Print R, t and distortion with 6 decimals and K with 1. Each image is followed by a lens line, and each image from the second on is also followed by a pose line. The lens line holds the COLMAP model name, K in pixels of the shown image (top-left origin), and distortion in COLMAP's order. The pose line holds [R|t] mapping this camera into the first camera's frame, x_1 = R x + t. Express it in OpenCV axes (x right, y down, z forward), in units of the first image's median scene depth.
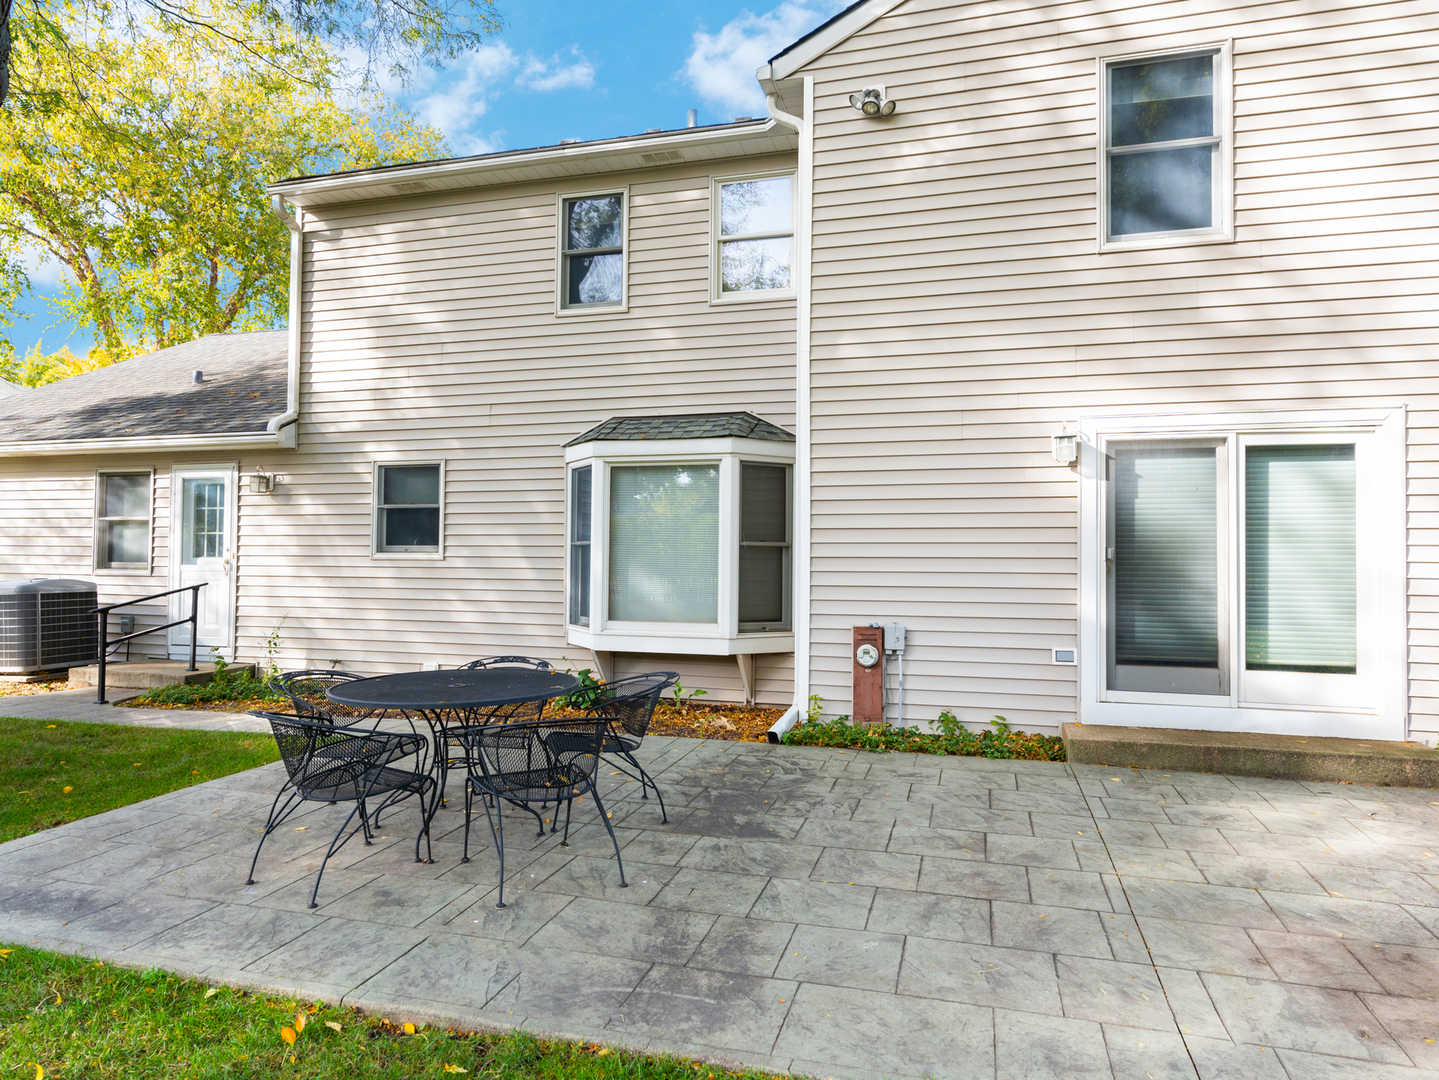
lens RADIAL K [[907.8, 0, 725.2], [0, 907.8, 535.1], [0, 0, 1]] dist [-0.003073, 0.007927]
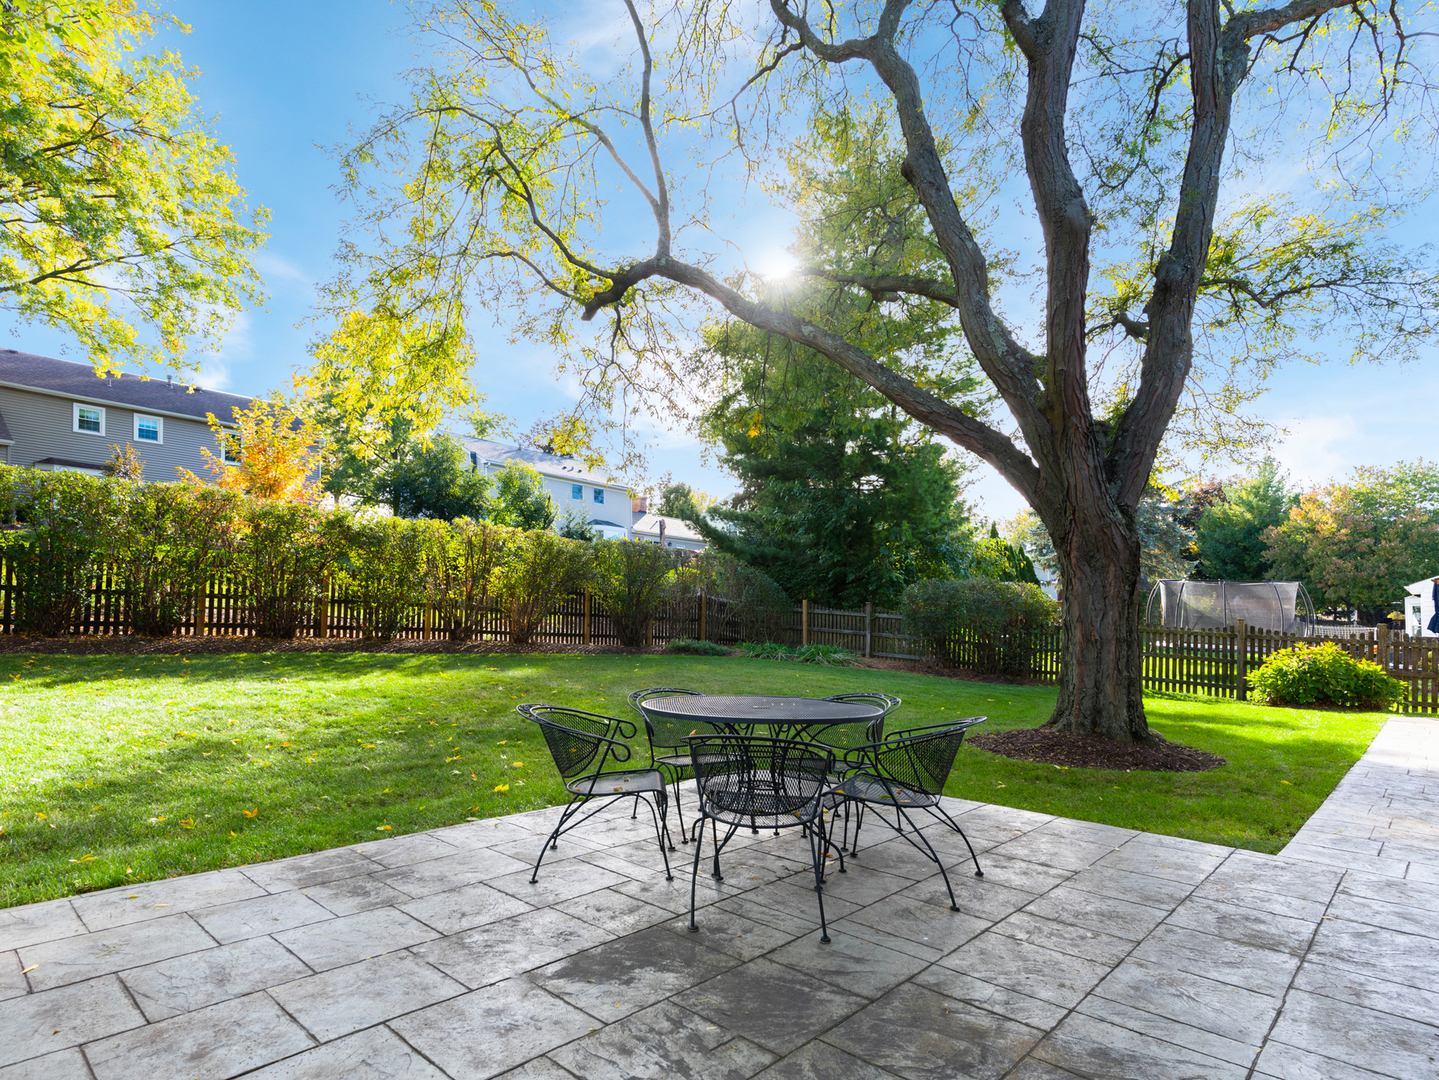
lens RADIAL K [[785.4, 0, 708.7], [0, 785.4, 540.4], [0, 0, 1]] dist [-0.007343, 0.000831]
pose [[-0.465763, -0.106790, -0.878442, 0.299360], [-0.002108, 0.992823, -0.119577, 0.046711], [0.884907, -0.053843, -0.462645, 0.761765]]
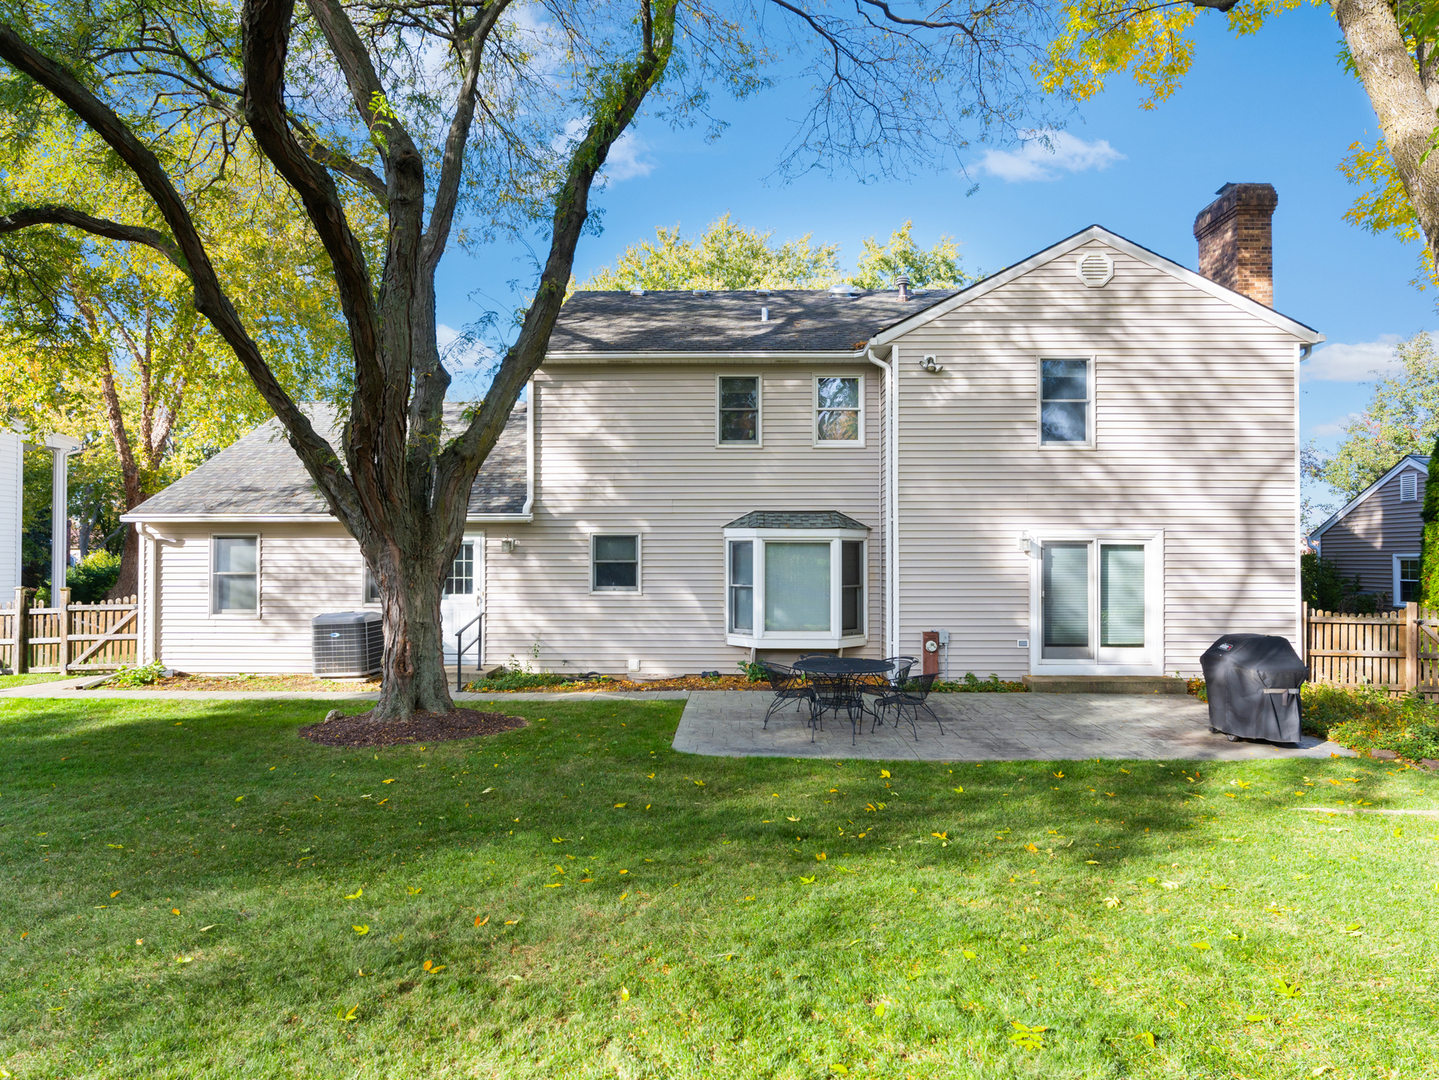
lens RADIAL K [[907.8, 0, 714.8], [0, 907.8, 538.6], [0, 0, 1]] dist [-0.003073, 0.007927]
pose [[0.966871, -0.001678, 0.255259, -0.694554], [-0.001128, 0.999941, 0.010845, -0.106924], [-0.255263, -0.010773, 0.966812, -0.687836]]
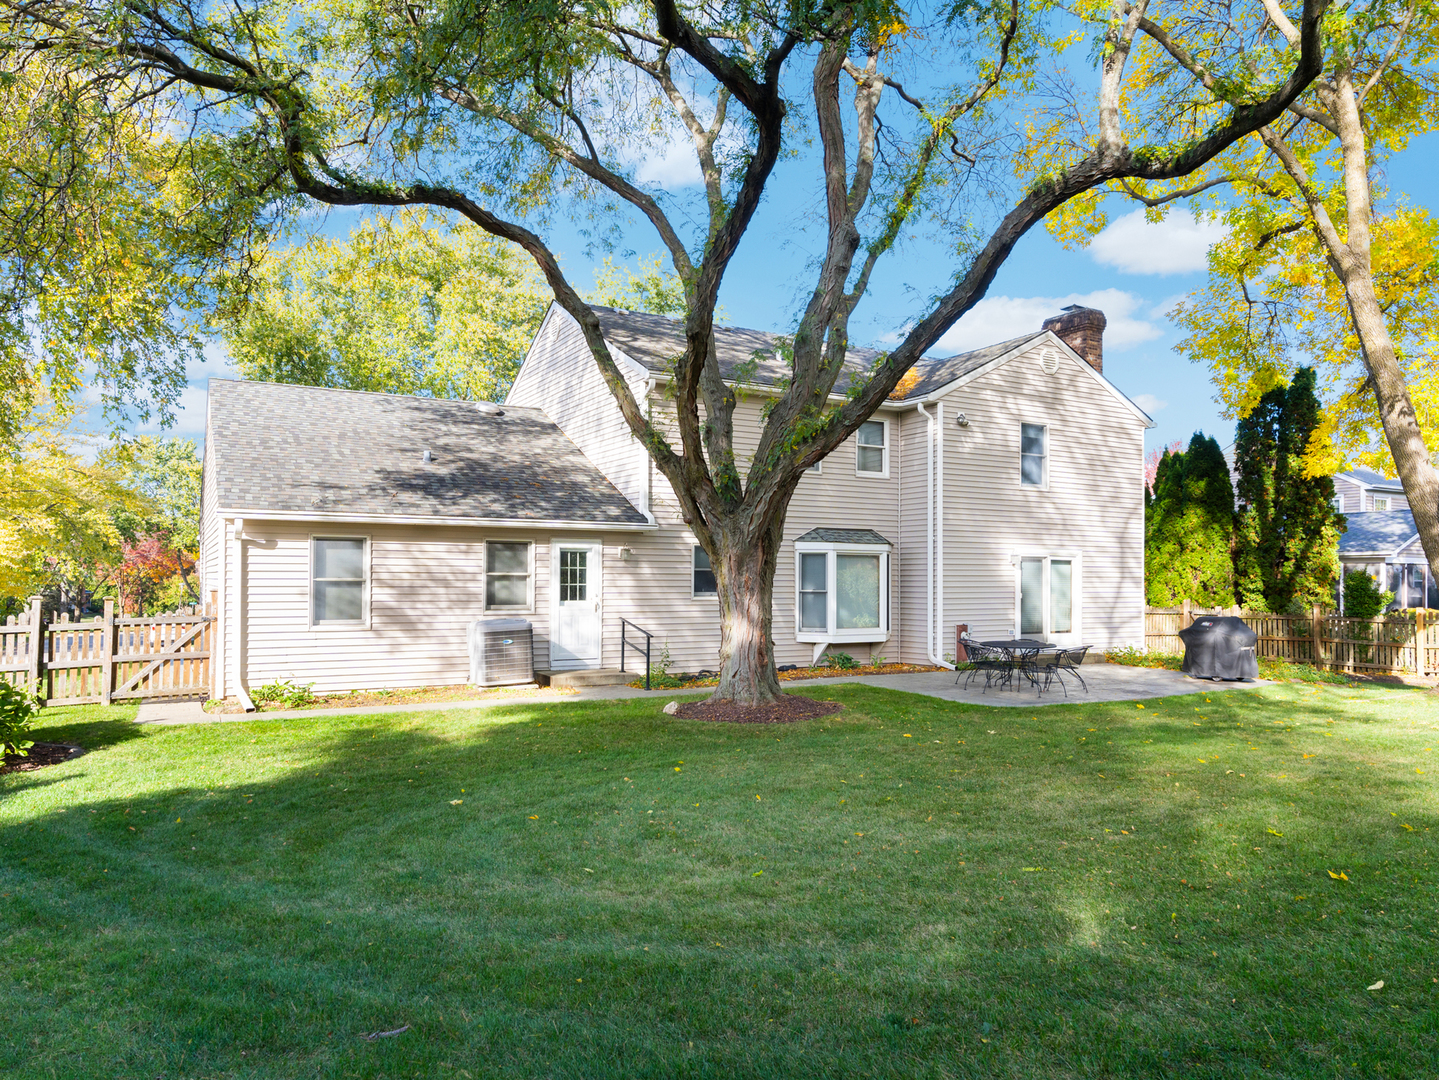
lens RADIAL K [[995.6, 0, 717.1], [0, 995.6, 552.8], [0, 0, 1]] dist [0.010250, -0.000192]
pose [[0.694202, 0.013917, 0.719645, -2.050892], [-0.022353, 0.999748, 0.002230, -0.082404], [-0.719433, -0.017634, 0.694338, -0.402661]]
